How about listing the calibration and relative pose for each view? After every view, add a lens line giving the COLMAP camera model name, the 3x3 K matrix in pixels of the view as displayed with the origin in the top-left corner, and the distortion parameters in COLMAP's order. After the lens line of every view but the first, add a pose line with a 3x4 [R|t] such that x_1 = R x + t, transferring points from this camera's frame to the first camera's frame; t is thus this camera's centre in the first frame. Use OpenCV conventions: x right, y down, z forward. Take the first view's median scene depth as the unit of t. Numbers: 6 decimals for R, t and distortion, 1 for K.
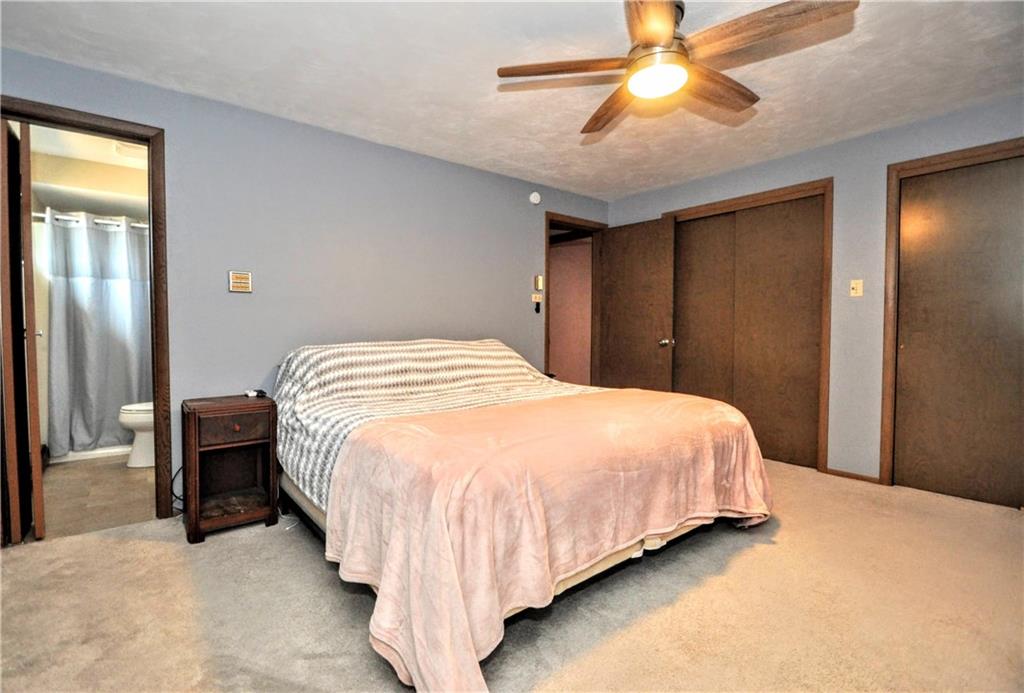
lens RADIAL K [[457.3, 0, 509.4], [0, 457.3, 344.6], [0, 0, 1]] dist [0.000104, -0.000518]
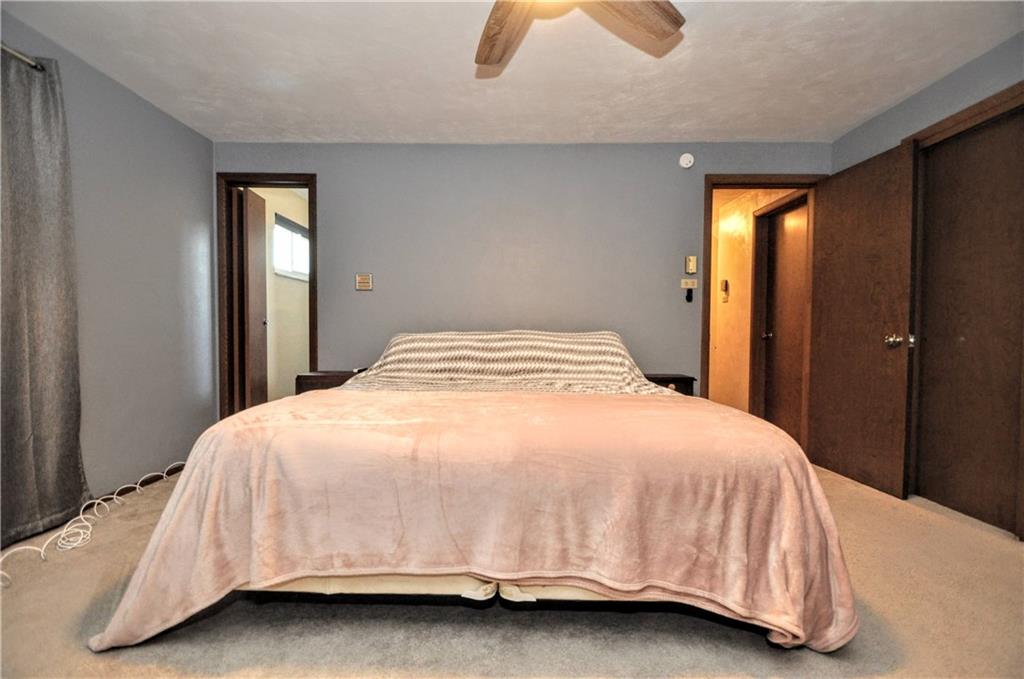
lens RADIAL K [[461.6, 0, 511.2], [0, 461.6, 338.4], [0, 0, 1]] dist [0.003162, -0.000300]
pose [[0.778725, 0.013164, -0.627227, 0.440748], [-0.027466, 0.999537, -0.013122, 0.019237], [0.626763, 0.027446, 0.778726, 0.230668]]
